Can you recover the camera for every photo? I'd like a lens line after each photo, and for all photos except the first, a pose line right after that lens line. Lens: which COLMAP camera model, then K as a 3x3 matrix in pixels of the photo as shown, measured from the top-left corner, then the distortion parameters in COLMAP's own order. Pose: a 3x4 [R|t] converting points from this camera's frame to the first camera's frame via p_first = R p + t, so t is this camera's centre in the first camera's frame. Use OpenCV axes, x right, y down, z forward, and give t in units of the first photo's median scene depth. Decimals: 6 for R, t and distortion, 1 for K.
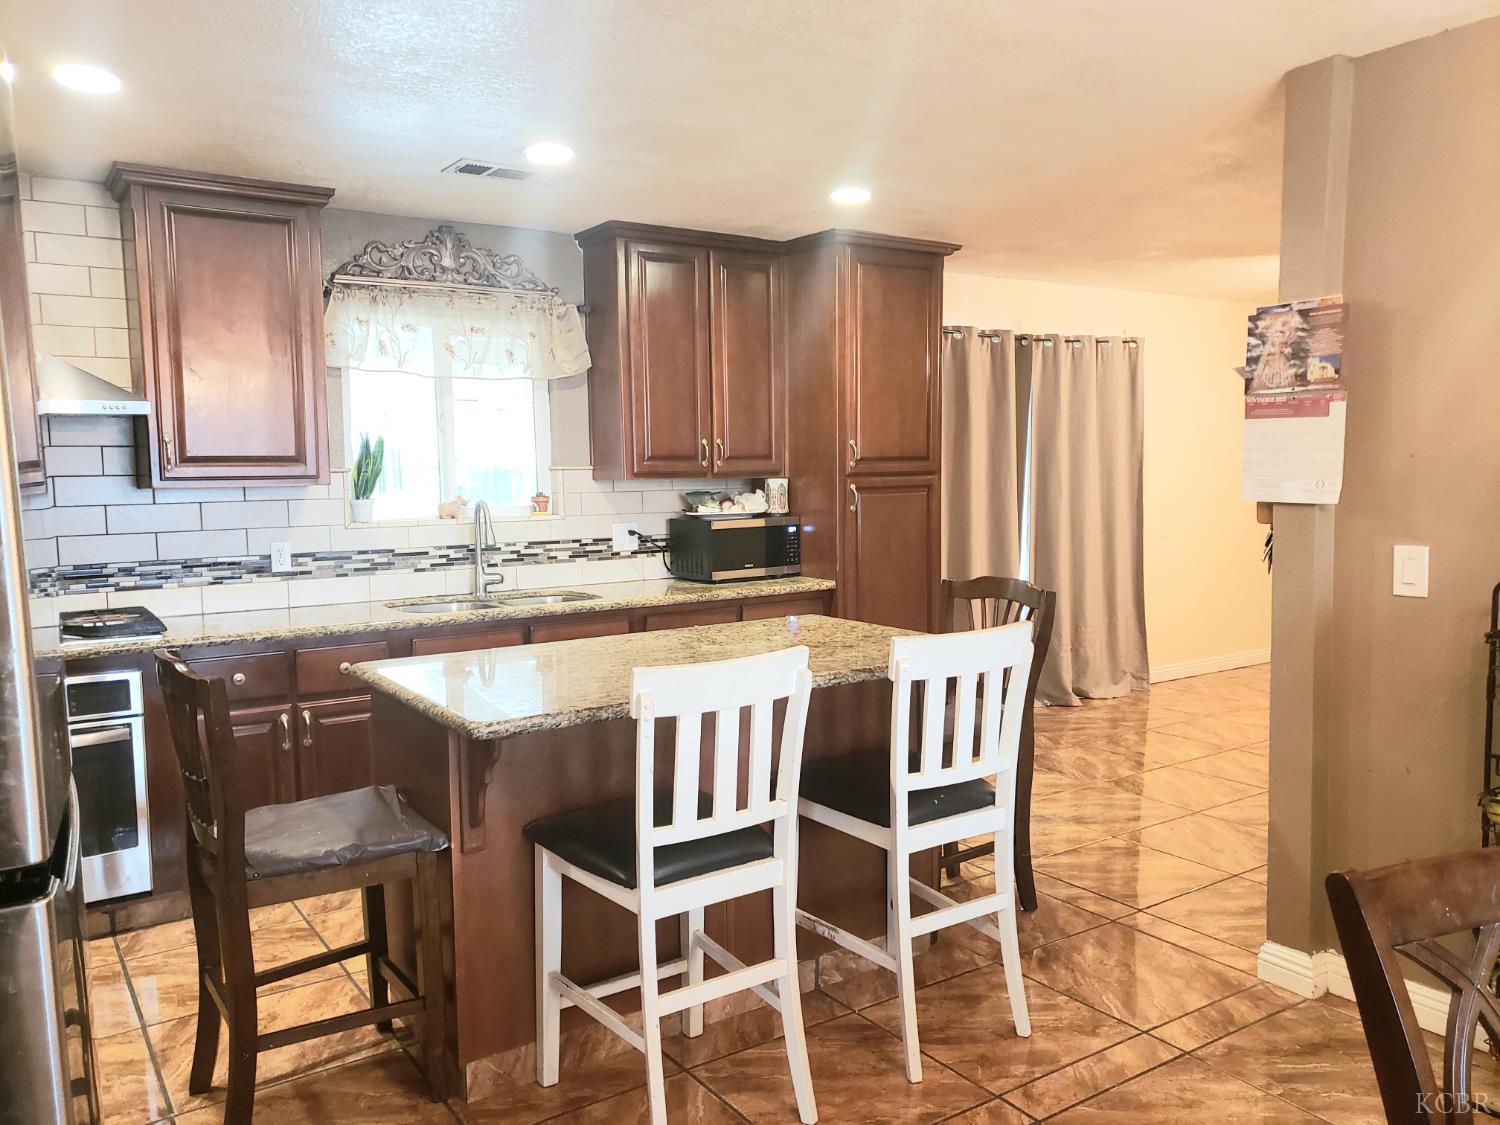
lens RADIAL K [[1144.1, 0, 762.1], [0, 1144.1, 562.7], [0, 0, 1]] dist [0.032640, -0.030223]
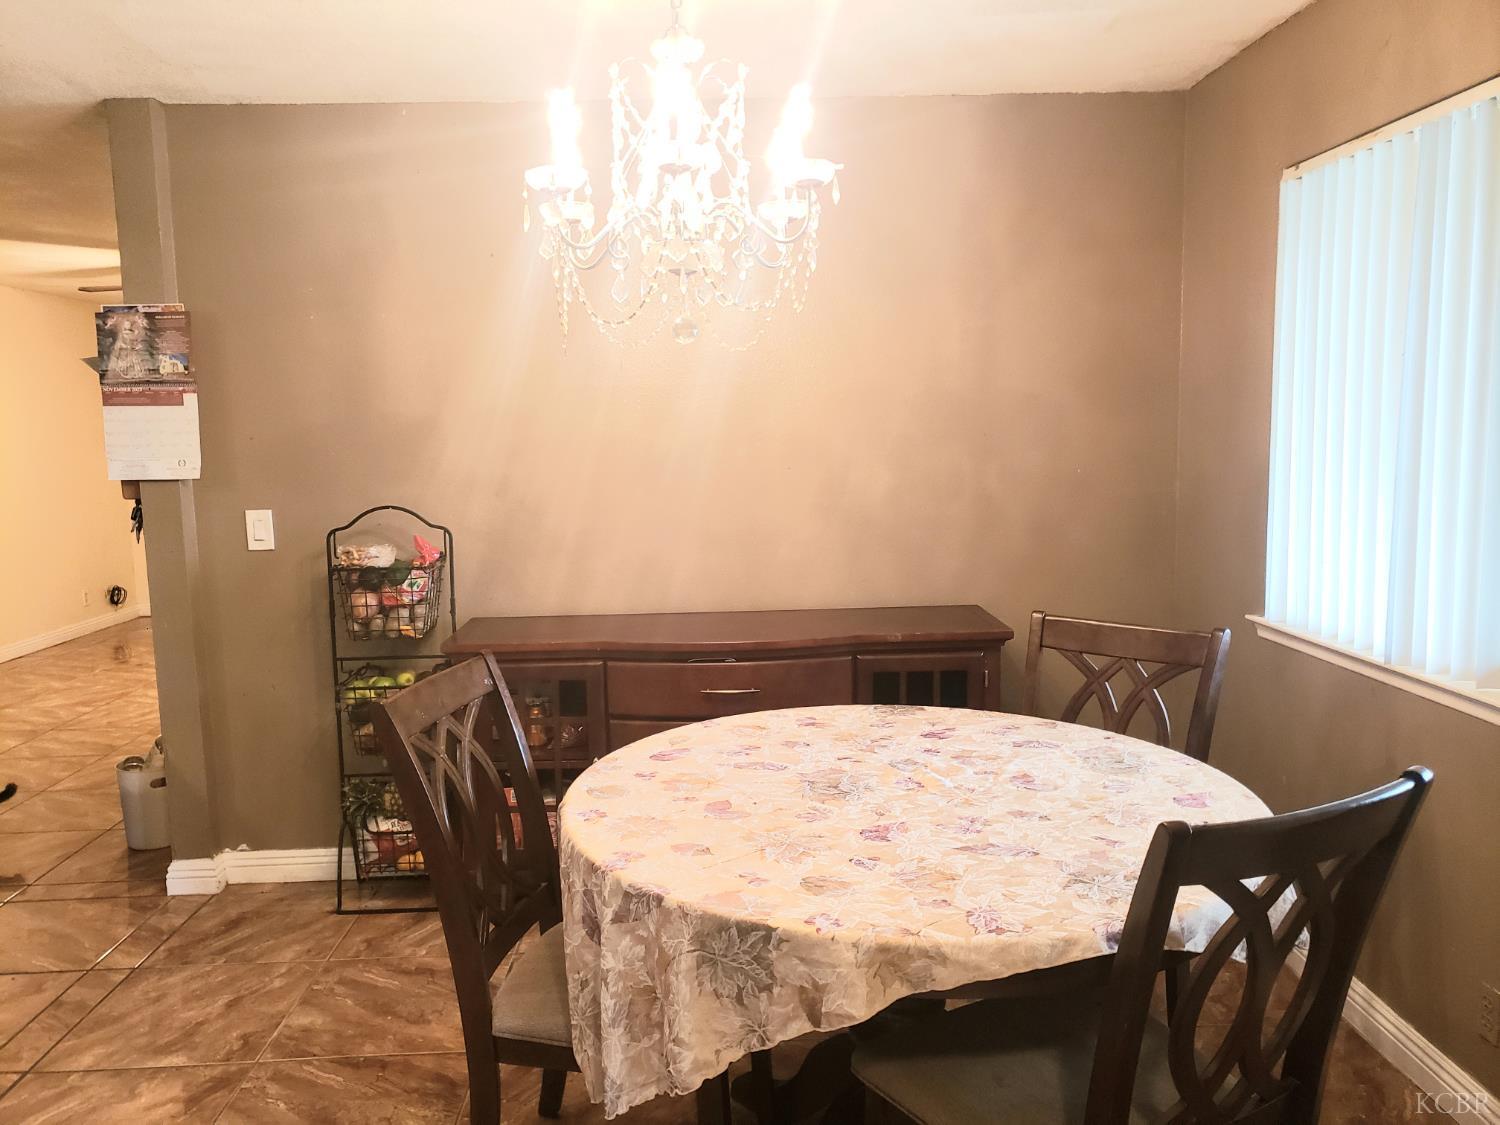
lens RADIAL K [[1143.3, 0, 755.3], [0, 1143.3, 554.3], [0, 0, 1]] dist [-0.003975, -0.012114]
pose [[0.514502, -0.088860, 0.852872, -0.148721], [0.082518, 0.995131, 0.053902, 0.007229], [-0.853509, 0.042644, 0.519330, -0.073397]]
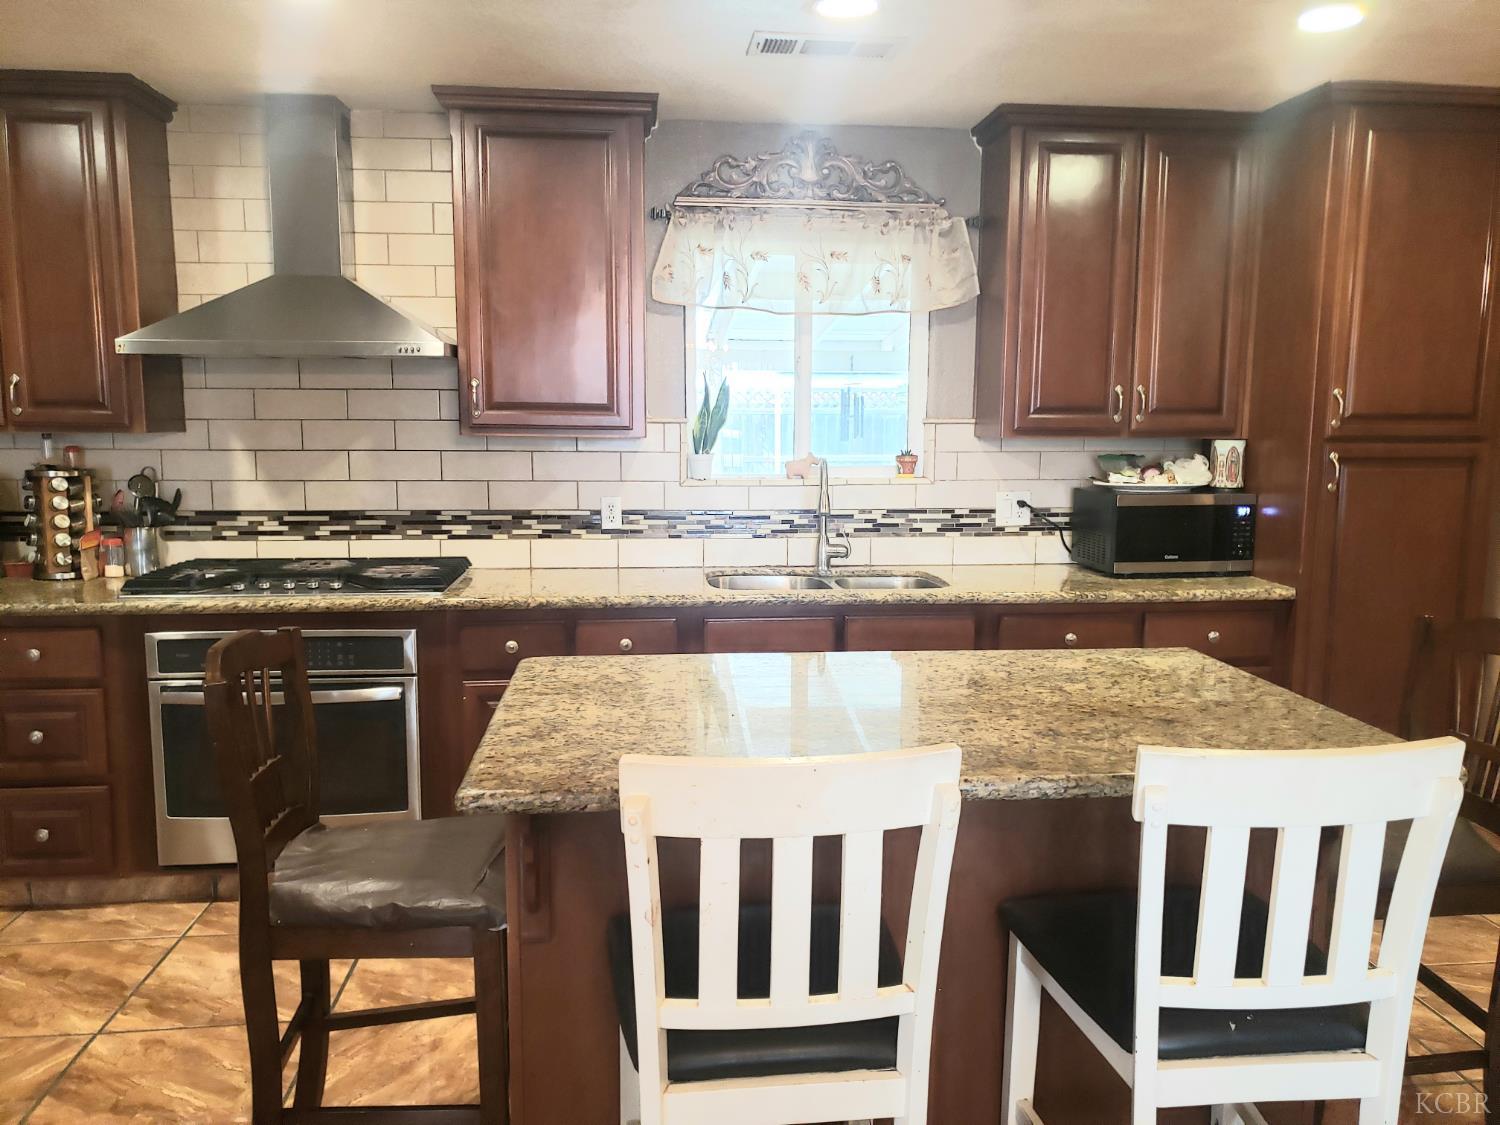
lens RADIAL K [[1144.1, 0, 767.8], [0, 1144.1, 567.2], [0, 0, 1]] dist [0.032640, -0.030223]
pose [[0.883924, 0.080258, -0.460693, 0.121187], [-0.057261, 0.996325, 0.063707, -0.027543], [0.464112, -0.029932, 0.885270, 0.246487]]
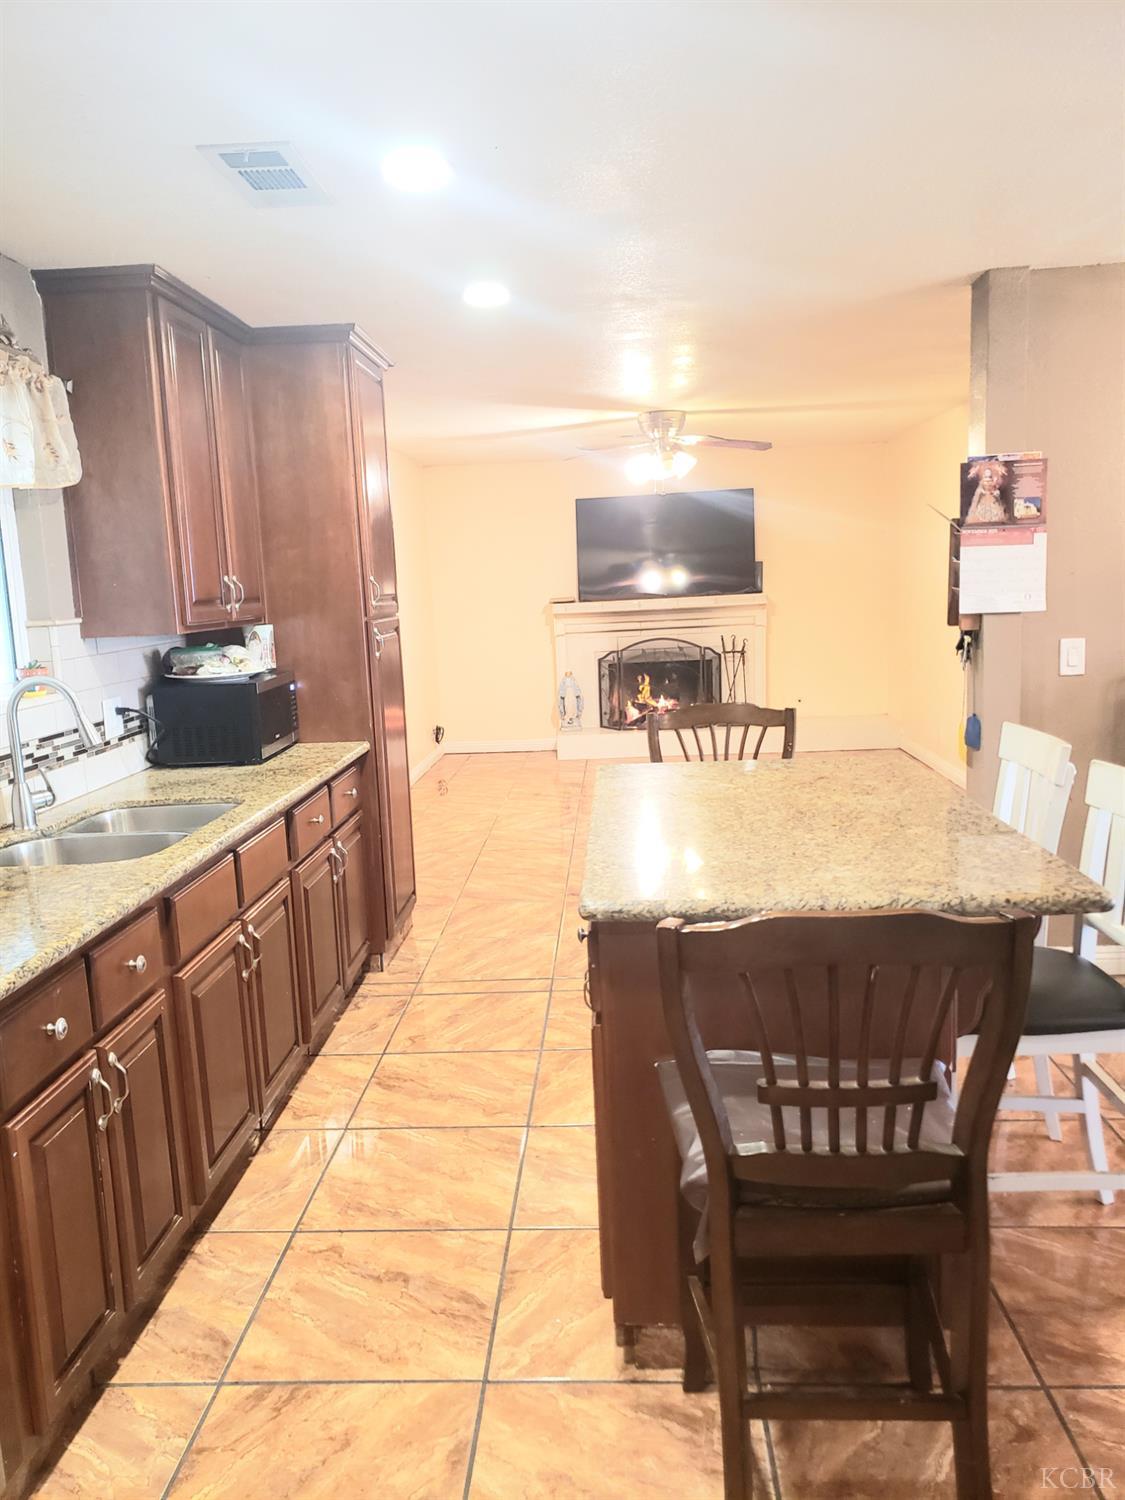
lens RADIAL K [[1144.1, 0, 539.6], [0, 1144.1, 749.4], [0, 0, 1]] dist [0.032640, -0.030223]
pose [[0.624298, -0.130862, 0.770148, -0.606513], [0.102789, 0.991058, 0.085076, -0.043733], [-0.774394, 0.026050, 0.632167, 0.410815]]
